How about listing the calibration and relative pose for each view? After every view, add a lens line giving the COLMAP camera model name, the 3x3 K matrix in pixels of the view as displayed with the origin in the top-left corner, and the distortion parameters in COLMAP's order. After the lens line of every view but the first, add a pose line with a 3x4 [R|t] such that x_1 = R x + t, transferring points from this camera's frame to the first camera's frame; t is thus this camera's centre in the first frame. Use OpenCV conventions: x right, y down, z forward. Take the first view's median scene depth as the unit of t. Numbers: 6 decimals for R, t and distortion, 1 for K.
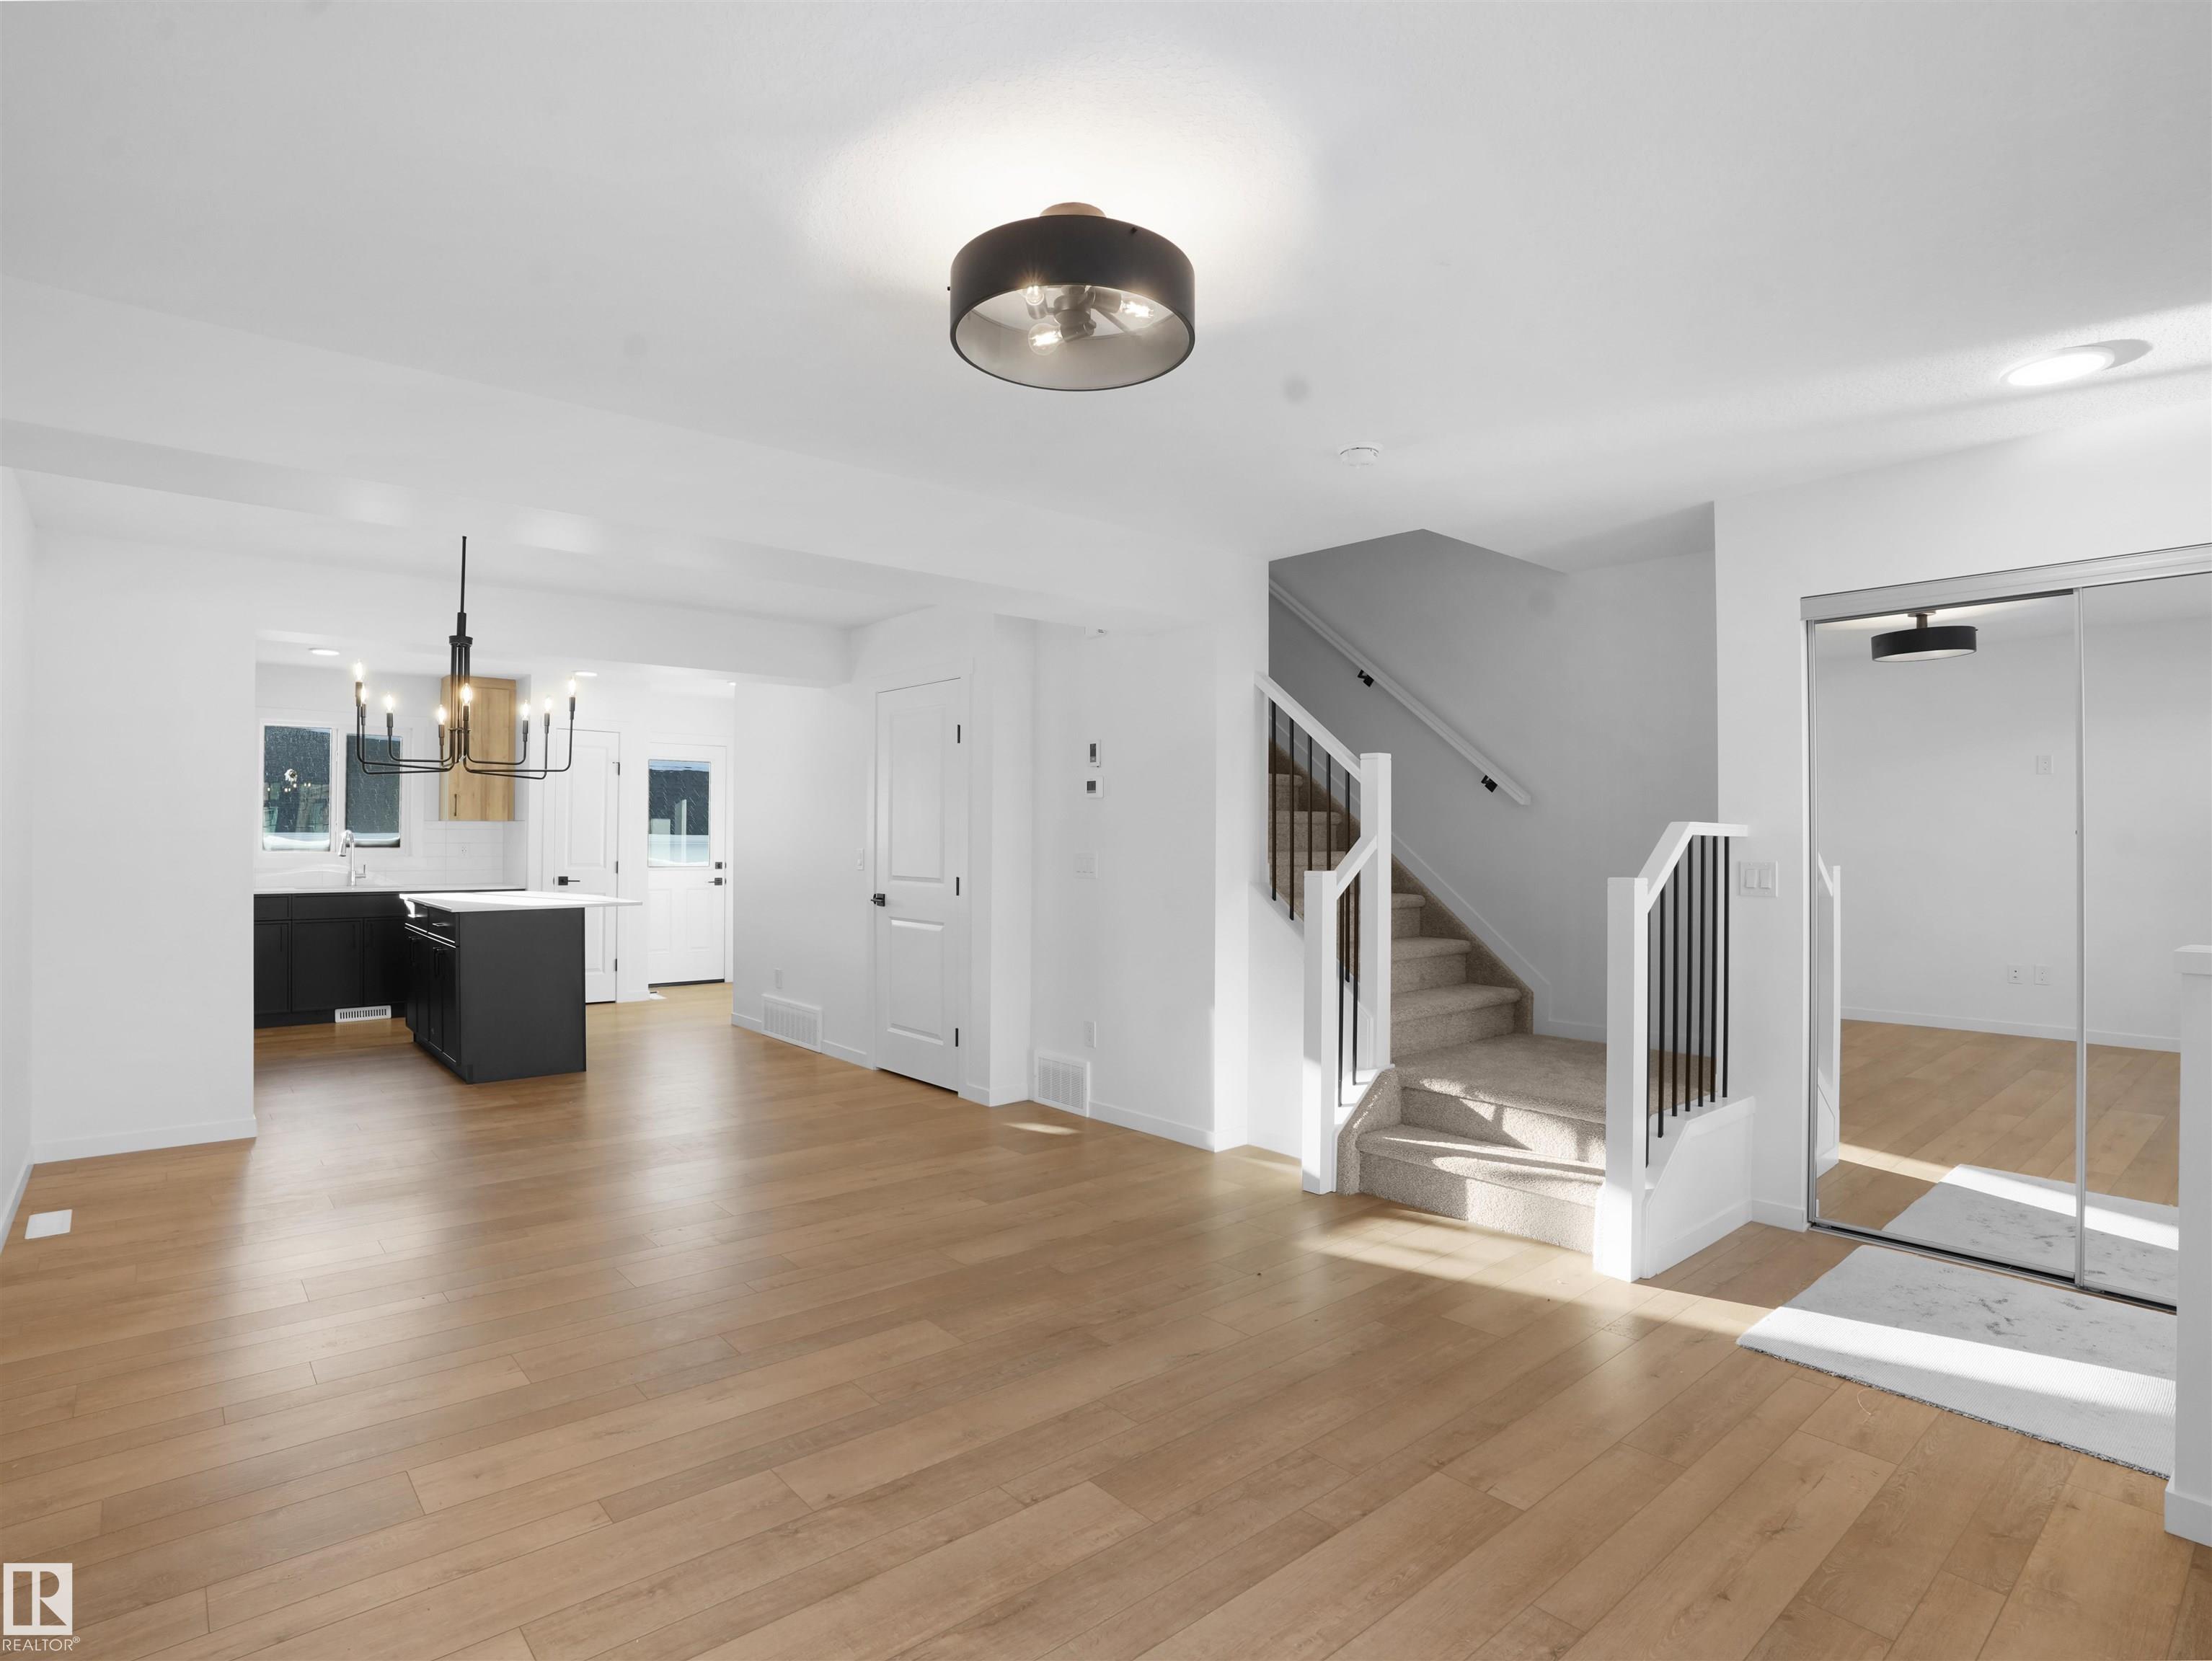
lens RADIAL K [[1150.4, 0, 1098.7], [0, 1150.4, 845.7], [0, 0, 1]] dist [-0.074781, 0.028091]
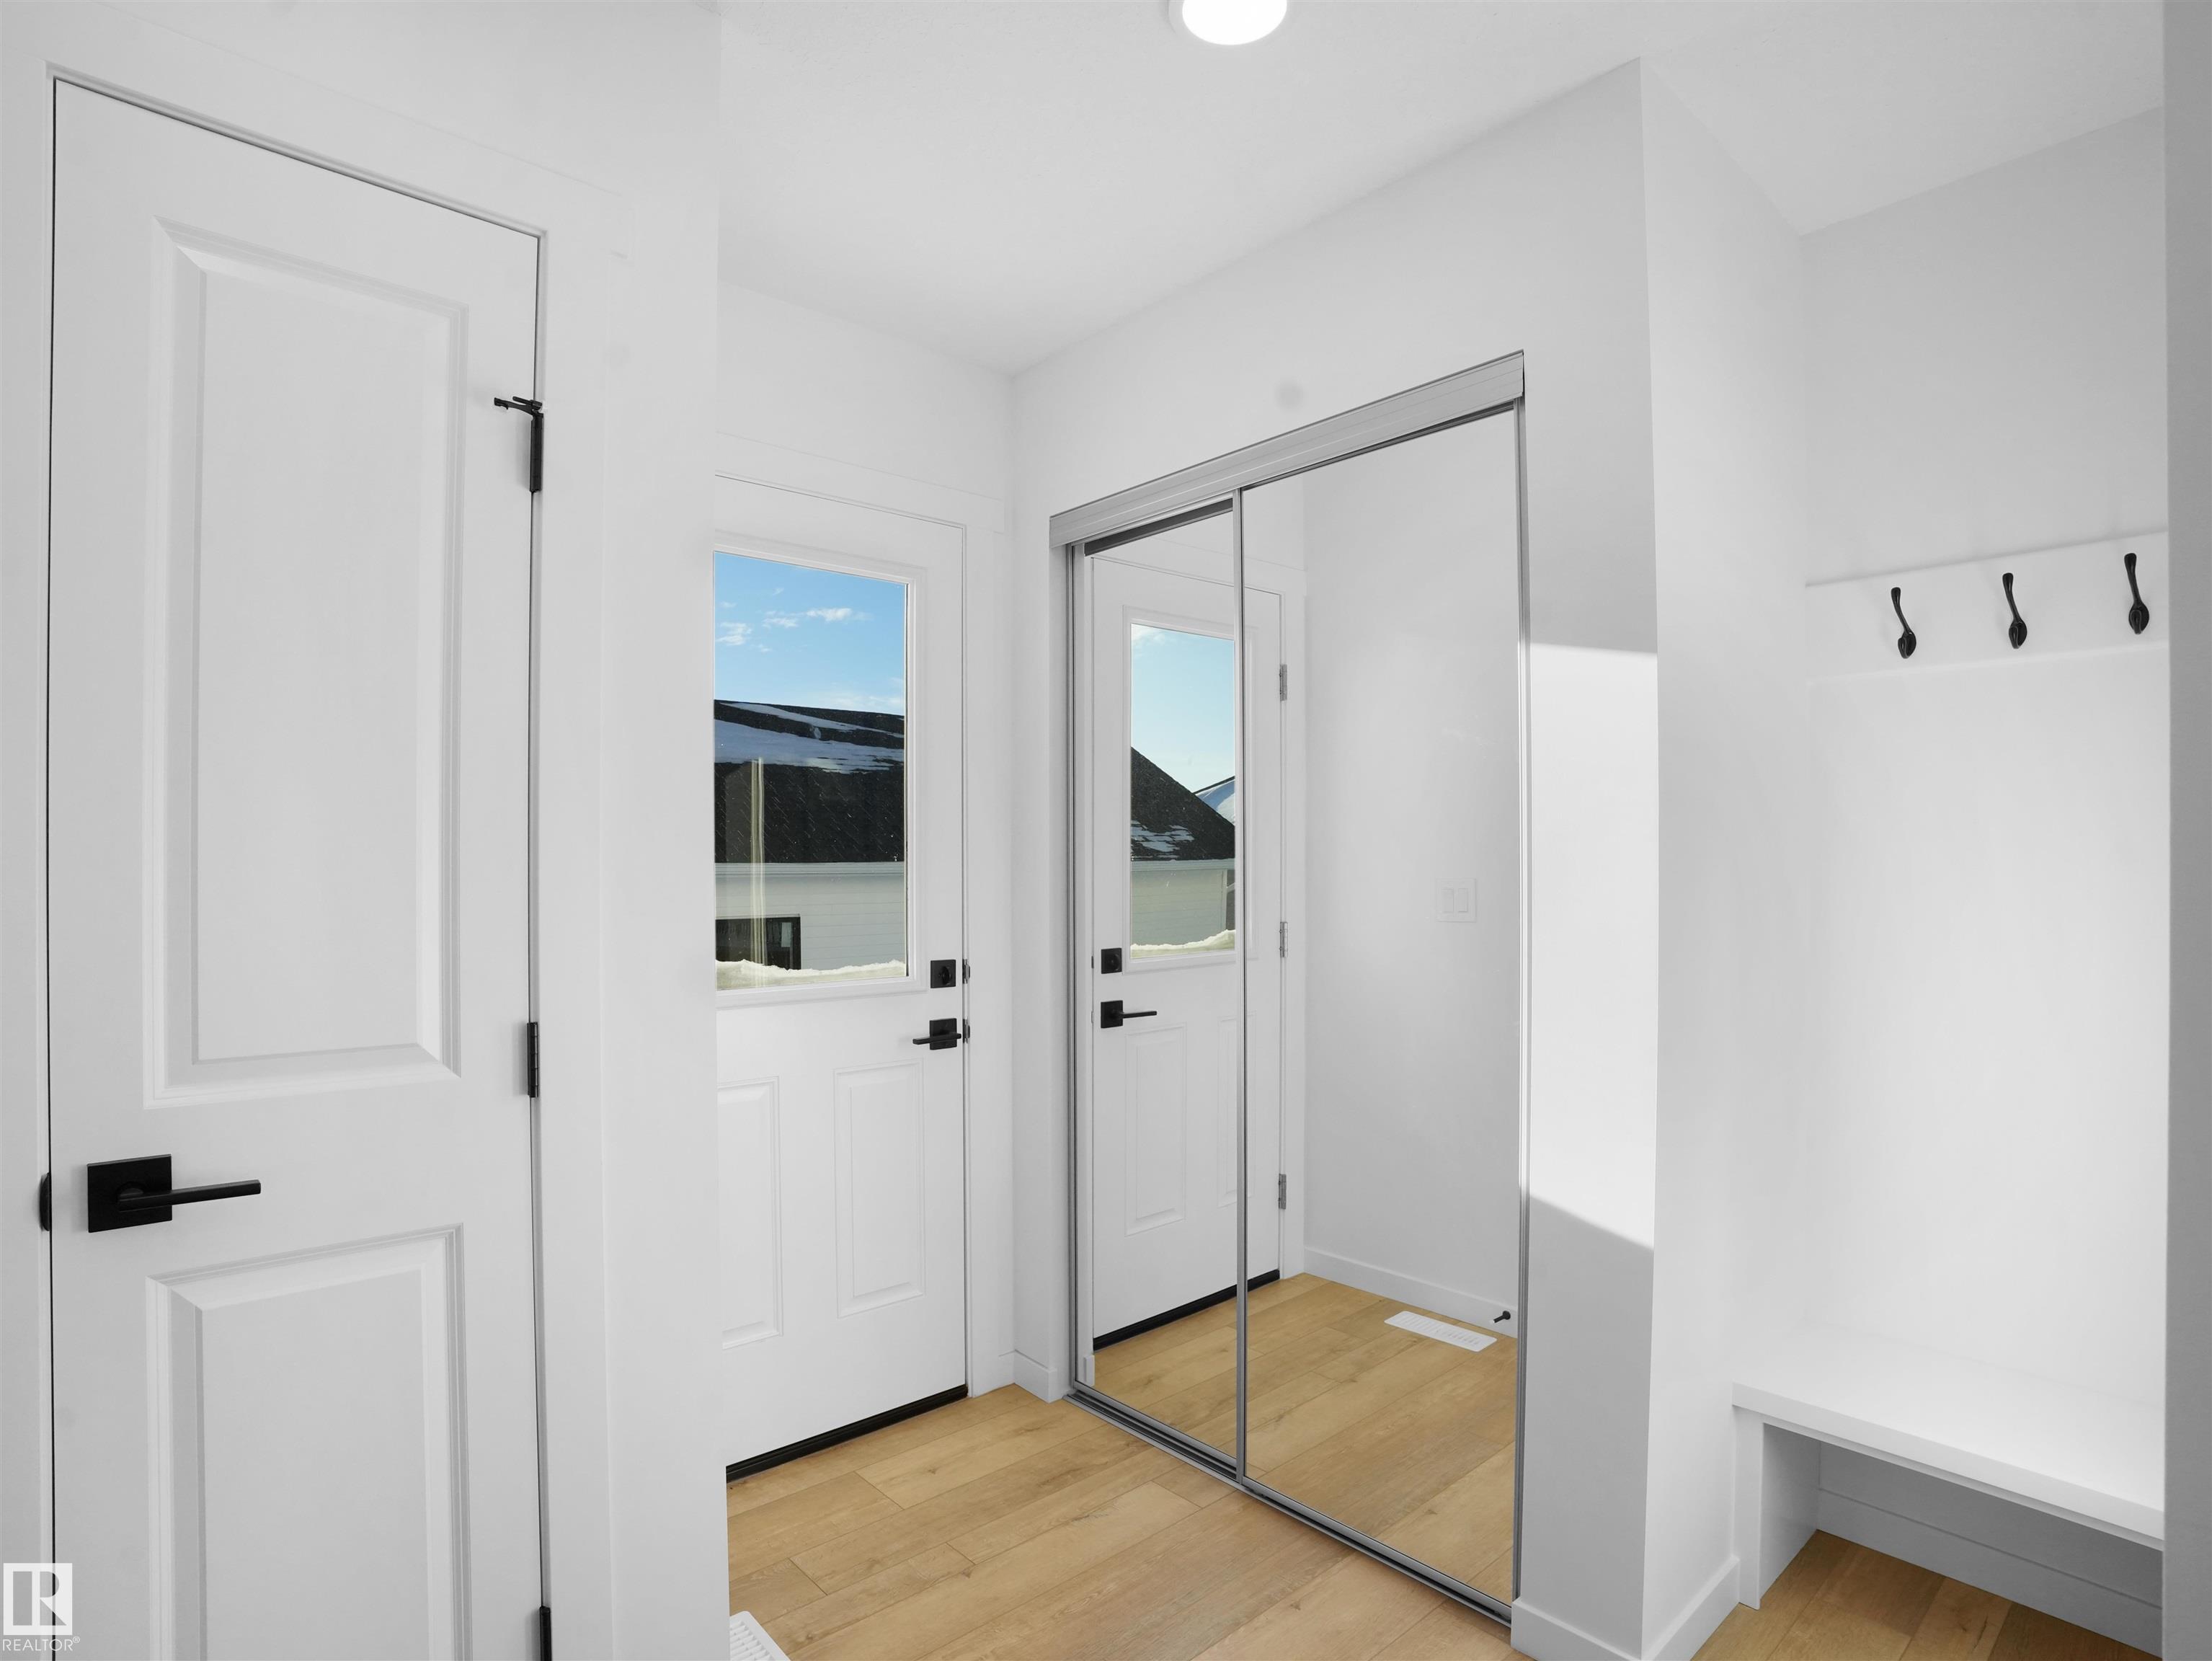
lens RADIAL K [[1150.6, 0, 1098.7], [0, 1150.6, 845.8], [0, 0, 1]] dist [-0.074781, 0.028091]
pose [[0.999364, -0.015136, 0.032279, -0.370213], [0.015945, 0.999561, -0.024972, -0.006087], [-0.031887, 0.025471, 0.999167, 0.888542]]
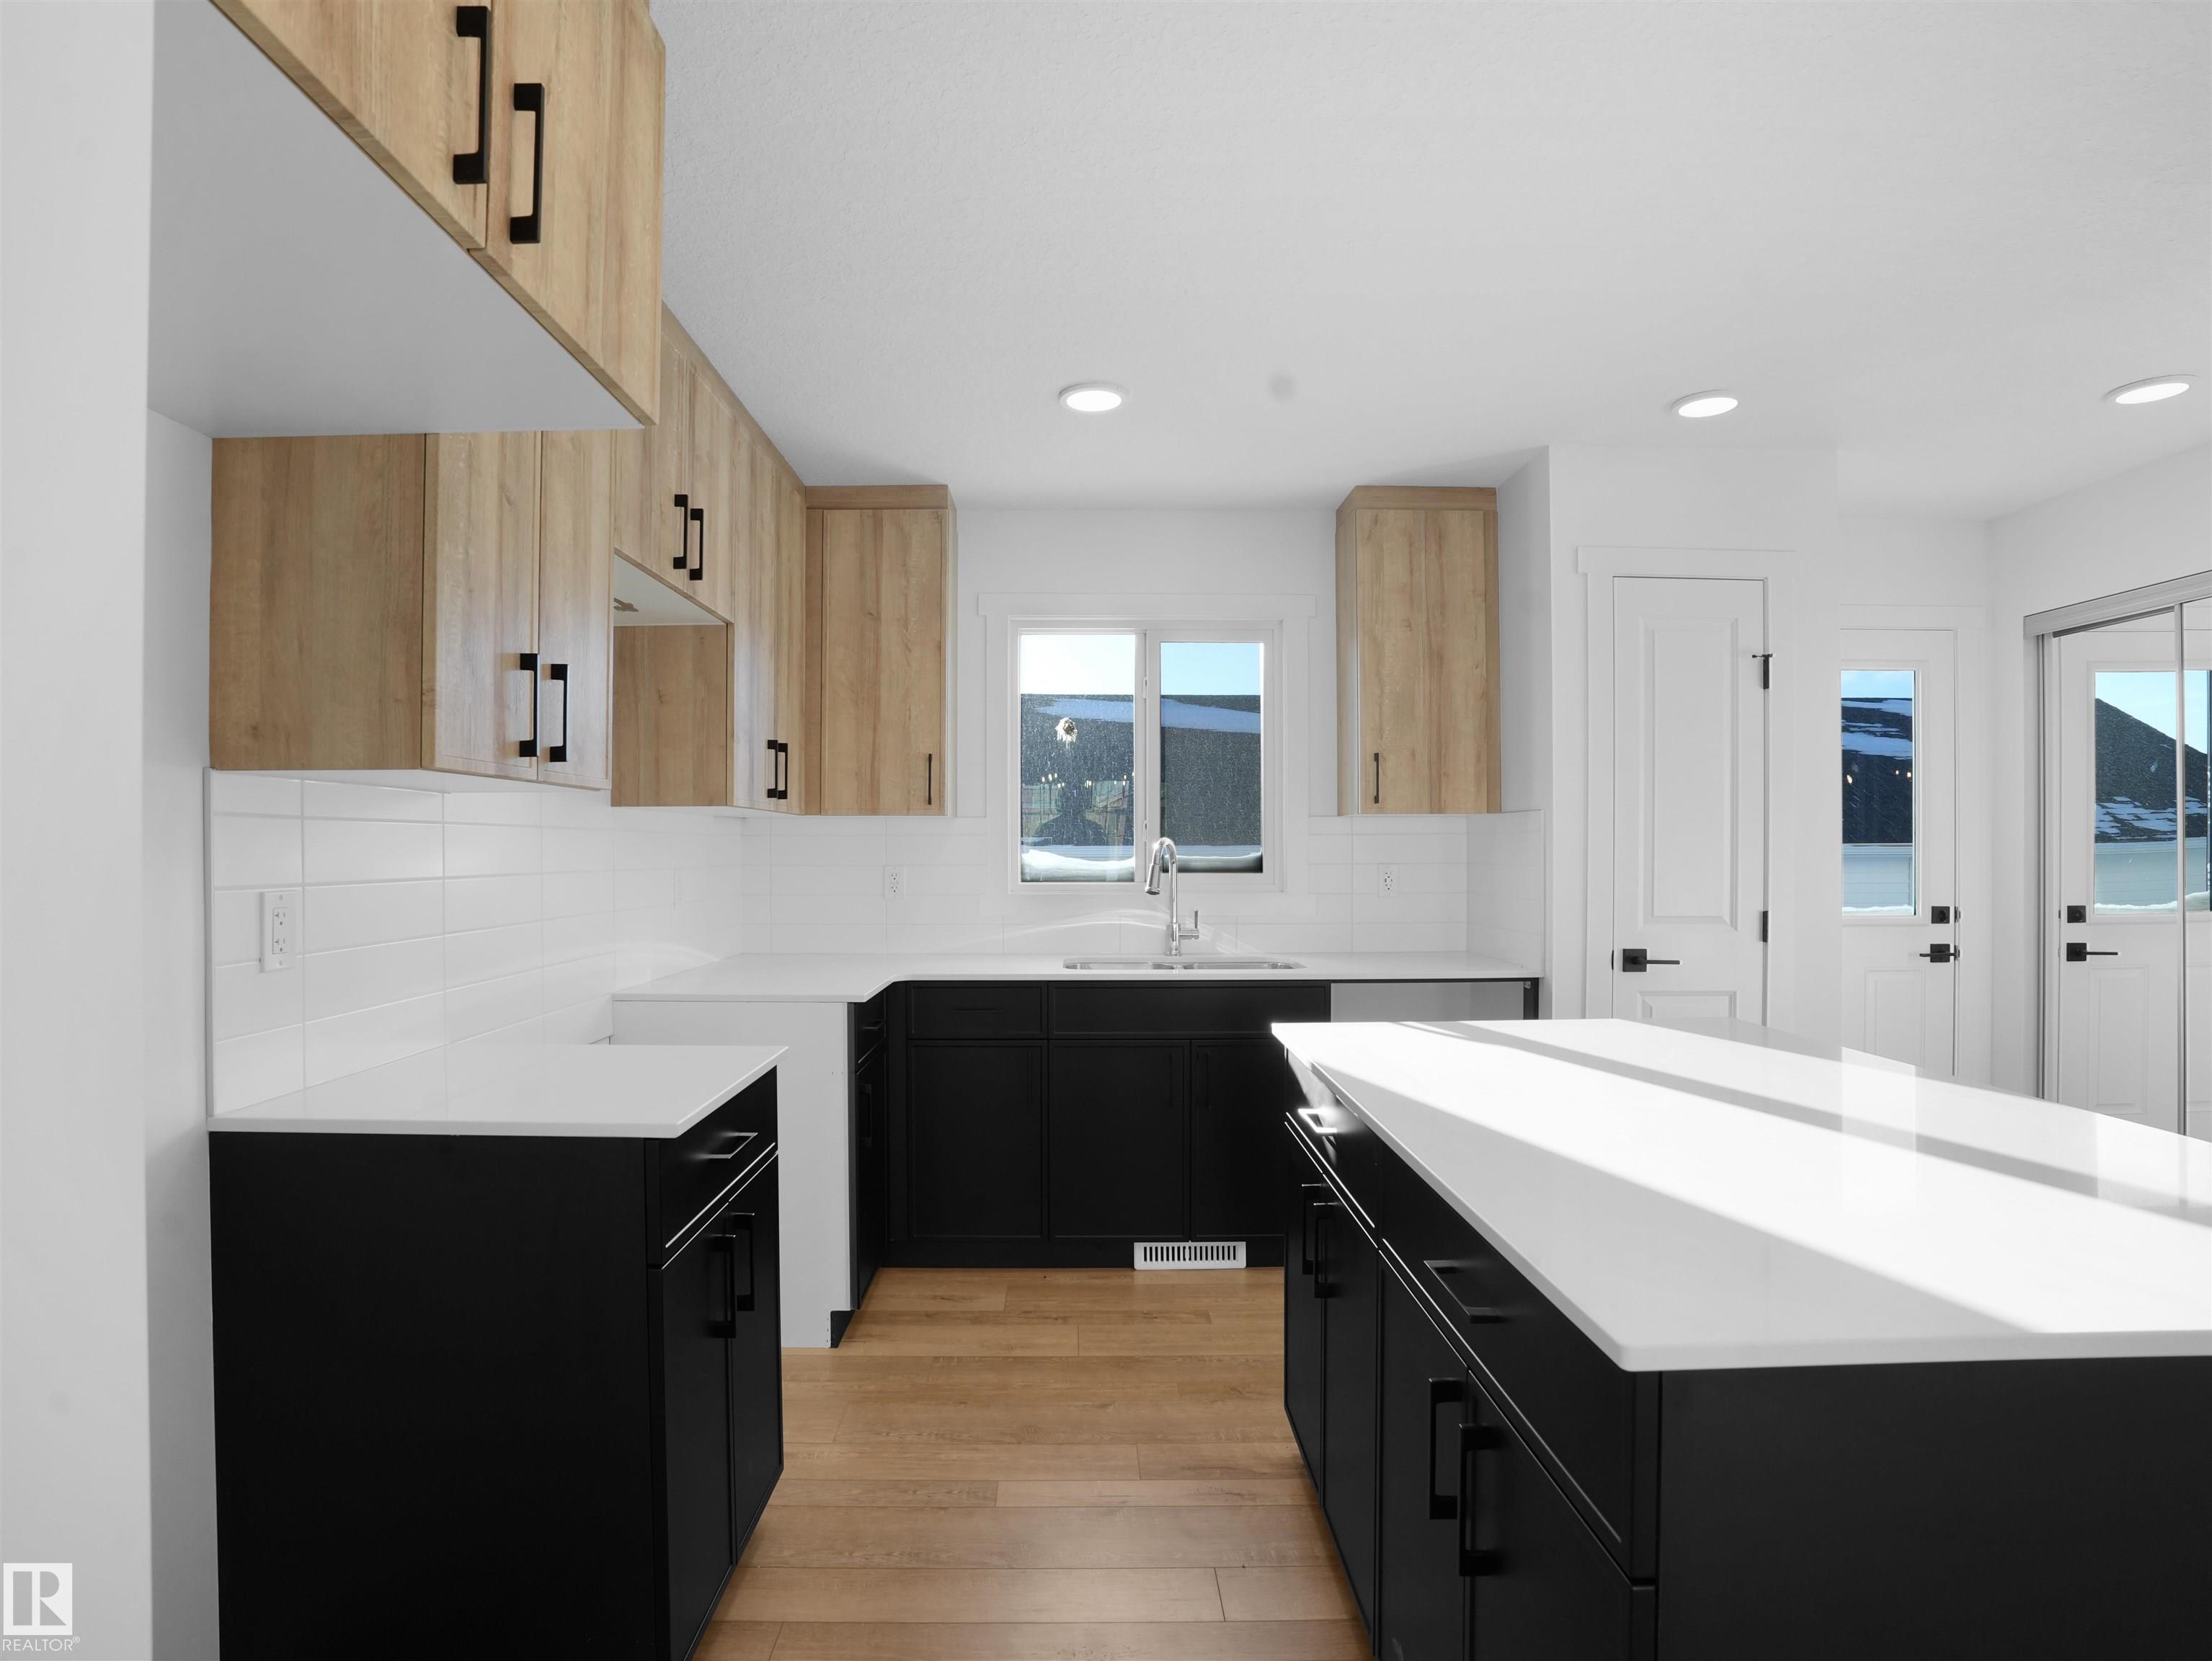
lens RADIAL K [[1150.6, 0, 1098.7], [0, 1150.6, 845.8], [0, 0, 1]] dist [-0.074781, 0.028091]
pose [[0.769953, -0.012468, -0.637978, -0.376528], [0.003913, 0.999883, -0.014819, -0.003613], [0.638088, 0.008913, 0.769912, 0.597498]]
